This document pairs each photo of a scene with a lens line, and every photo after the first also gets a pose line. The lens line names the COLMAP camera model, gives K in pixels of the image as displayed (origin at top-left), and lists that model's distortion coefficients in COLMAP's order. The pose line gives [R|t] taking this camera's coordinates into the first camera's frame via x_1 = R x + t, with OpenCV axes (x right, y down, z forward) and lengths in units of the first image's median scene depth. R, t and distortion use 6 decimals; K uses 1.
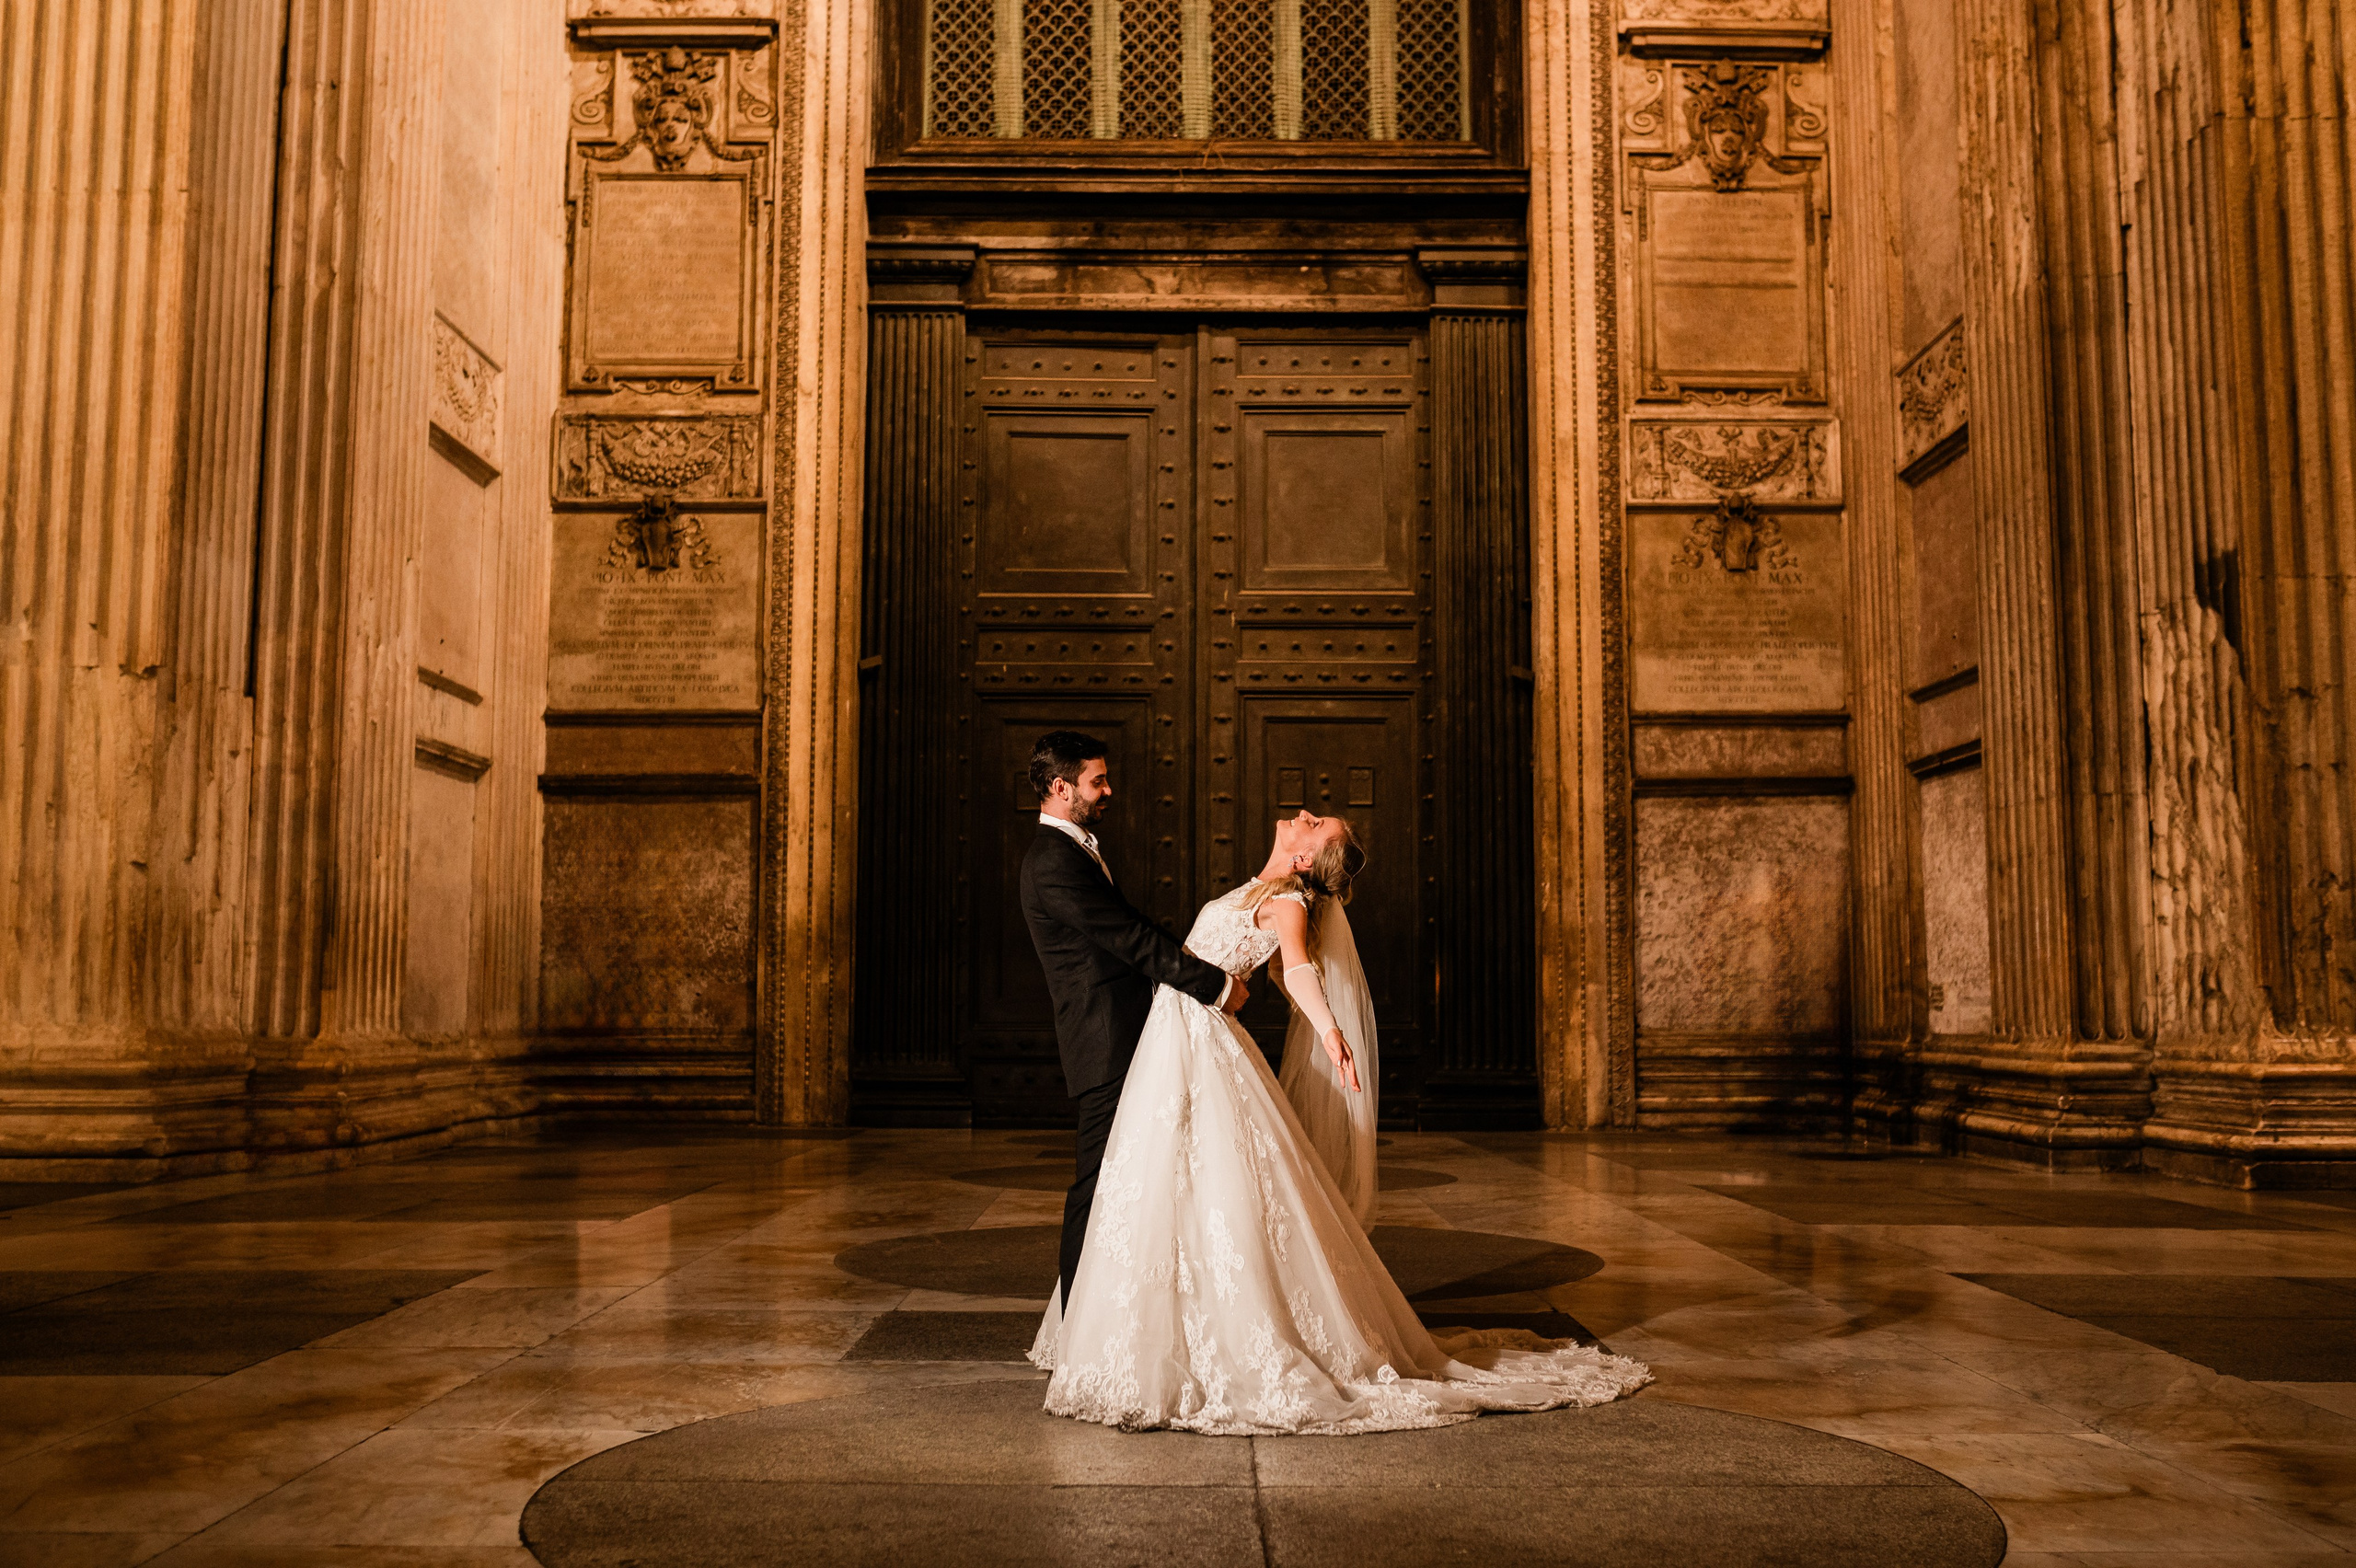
lens RADIAL K [[2422.4, 0, 1204.2], [0, 2422.4, 743.4], [0, 0, 1]] dist [-0.040692, 0.001284]
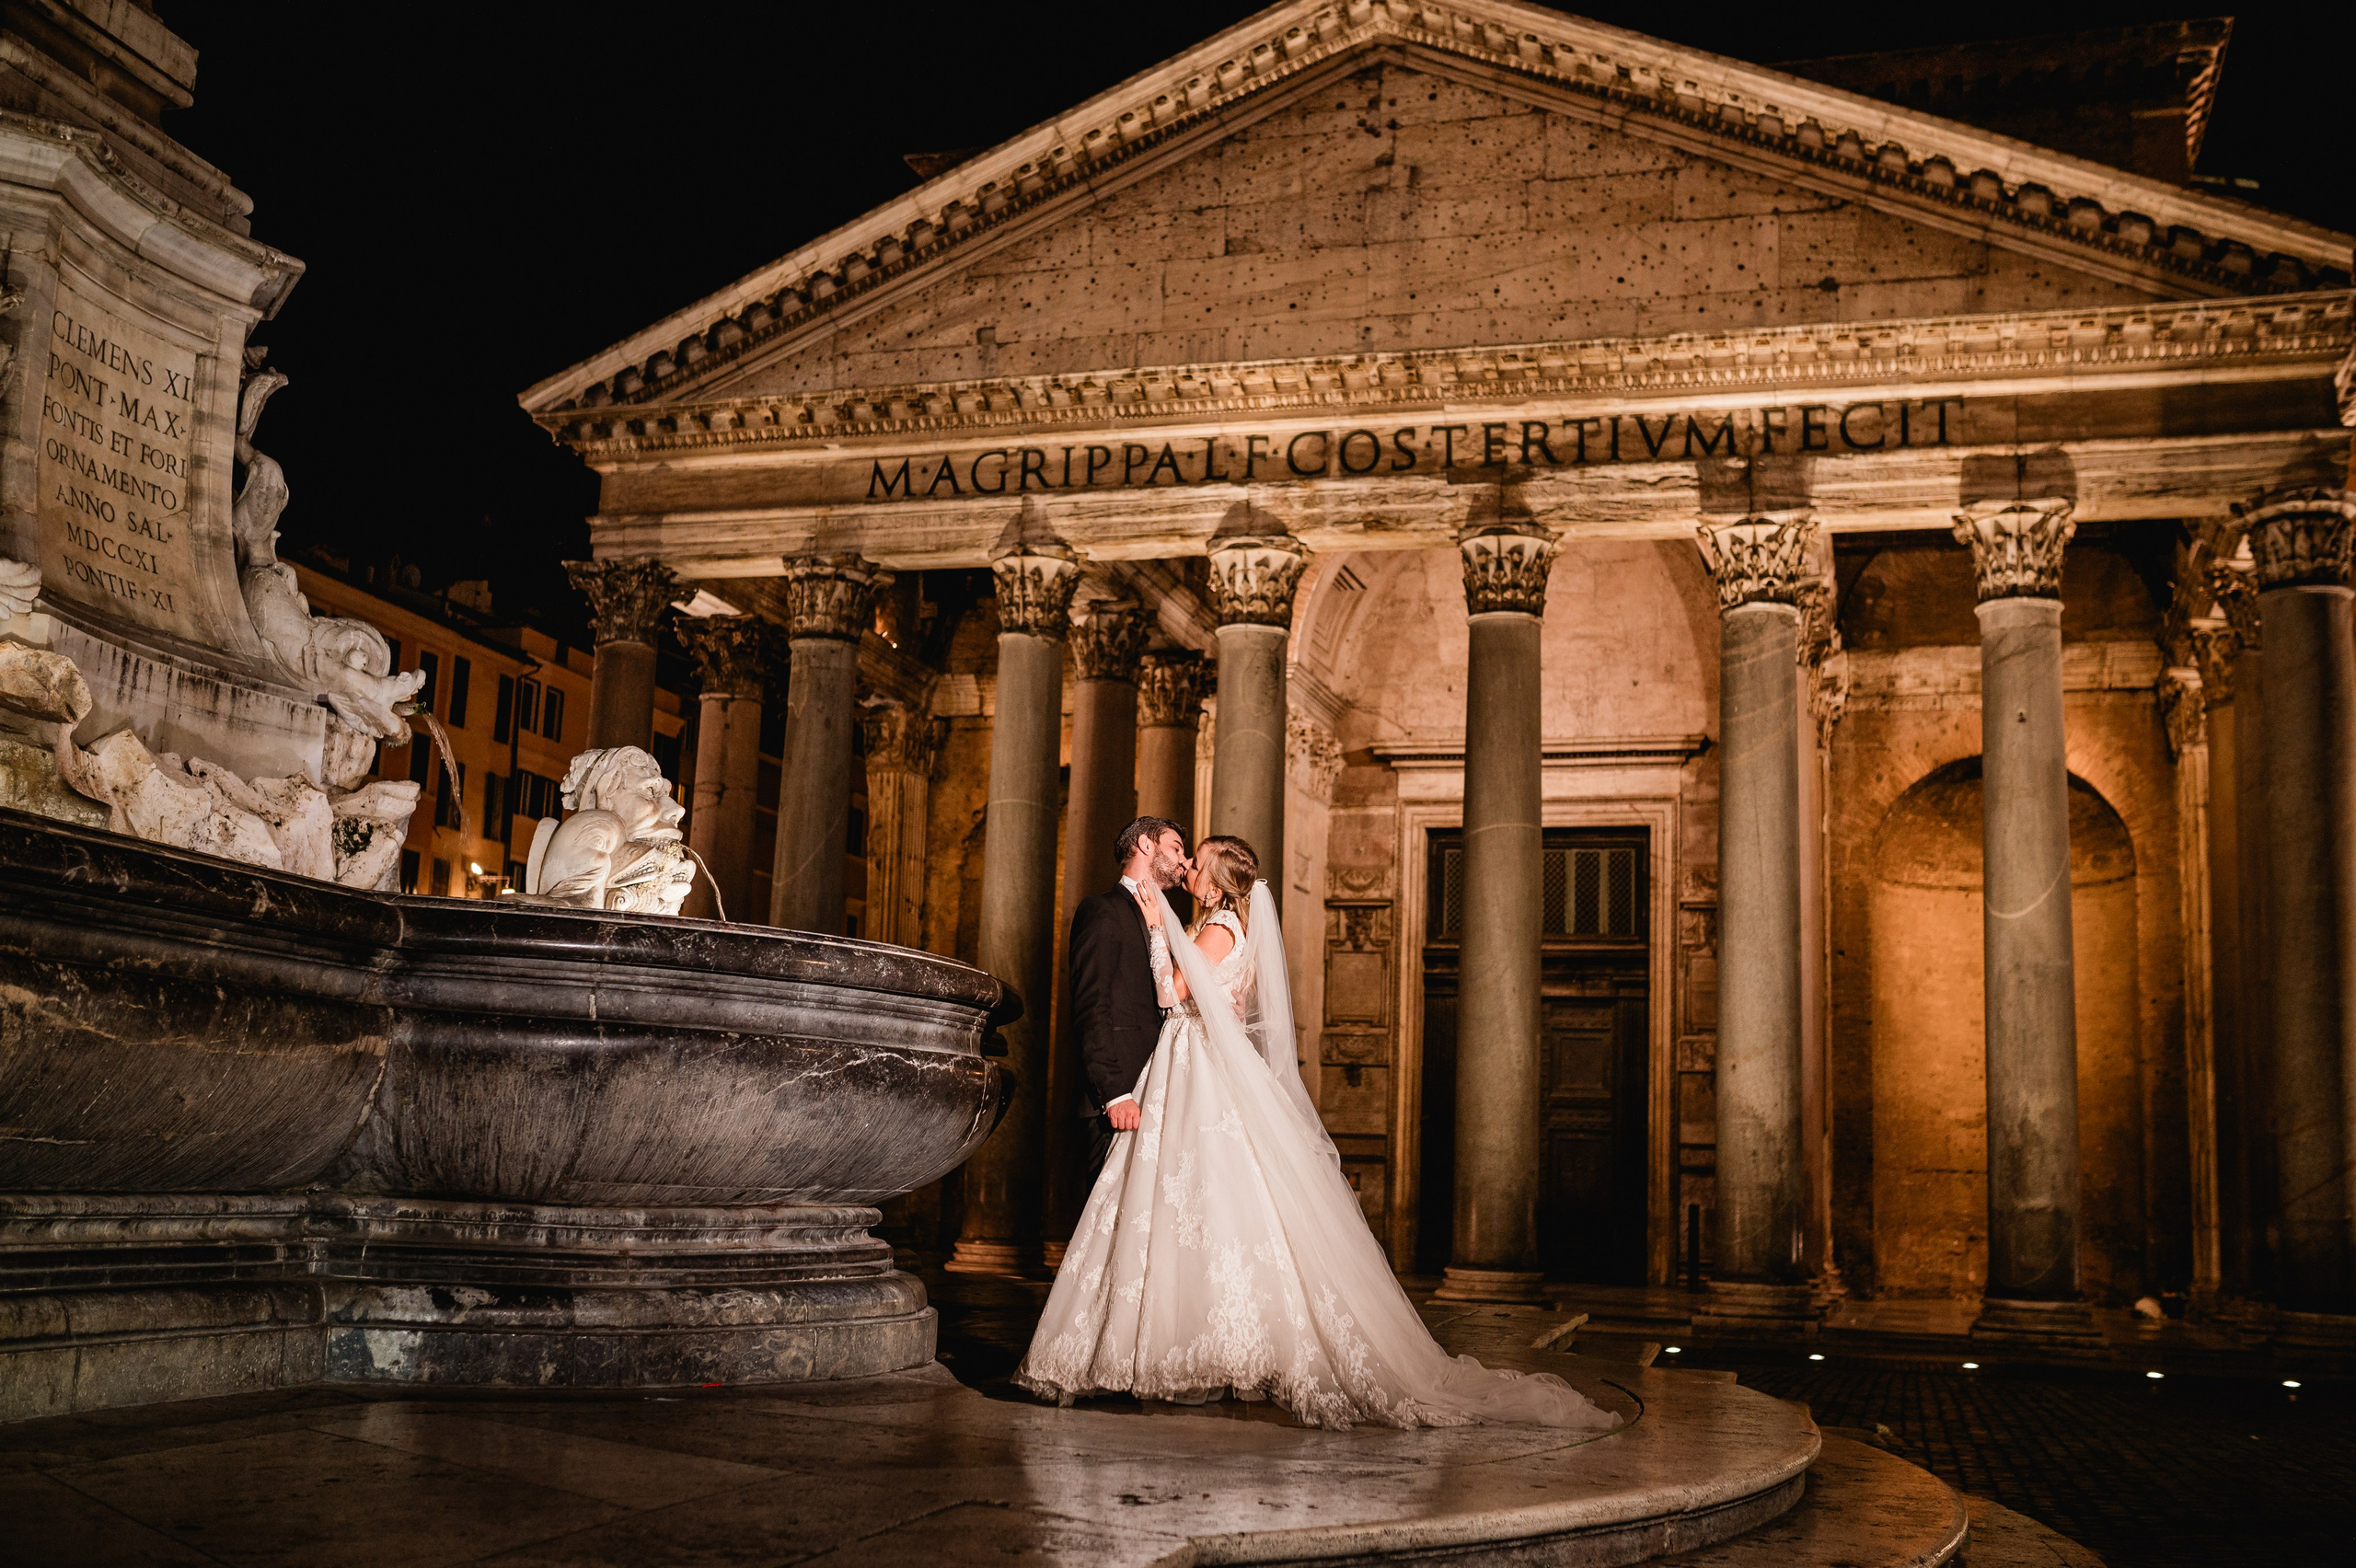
lens RADIAL K [[2381.7, 0, 1146.0], [0, 2381.7, 779.1], [0, 0, 1]] dist [-0.010185, 0.037776]
pose [[0.948106, -0.018663, -0.317407, 0.478719], [-0.004760, 0.997331, -0.072859, -0.235180], [0.317919, 0.070589, 0.945486, -1.923823]]
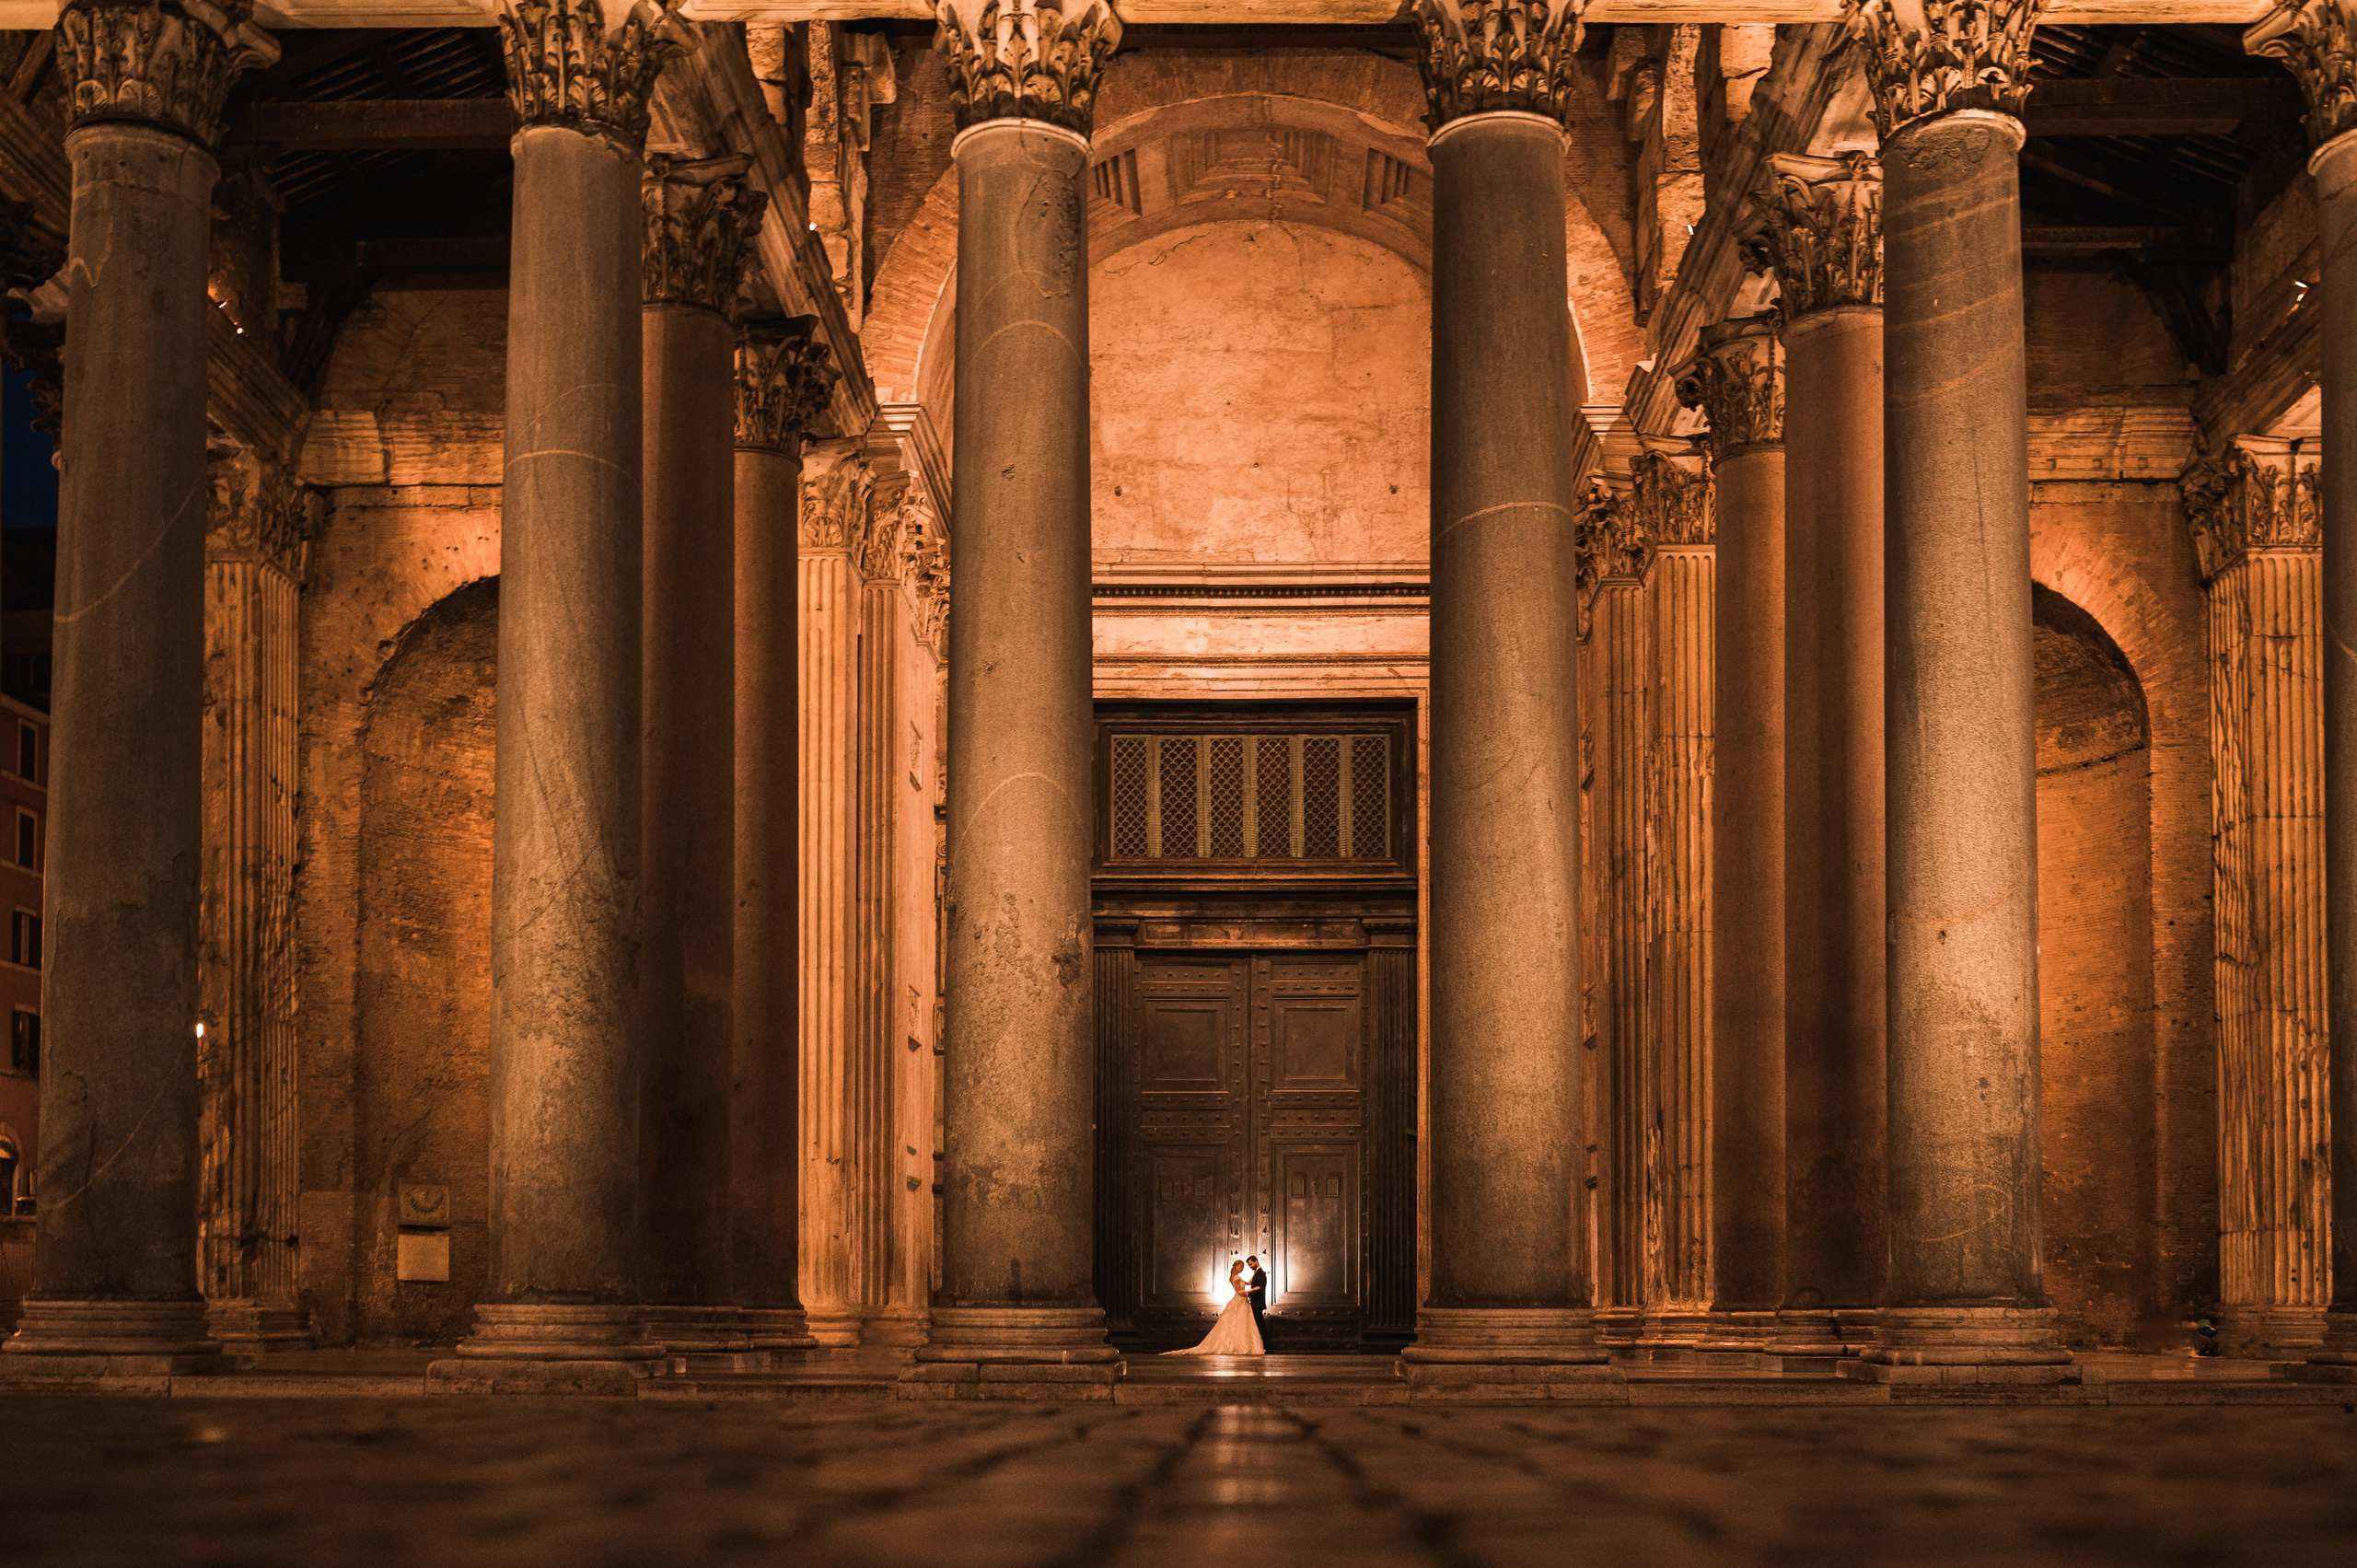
lens RADIAL K [[2504.7, 0, 1210.7], [0, 2504.7, 1249.6], [0, 0, 1]] dist [-0.050352, 0.048519]
pose [[0.999756, -0.001807, -0.022027, 0.009168], [0.003462, 0.997154, 0.075317, -0.090107], [0.021828, -0.075375, 0.996916, -1.098699]]
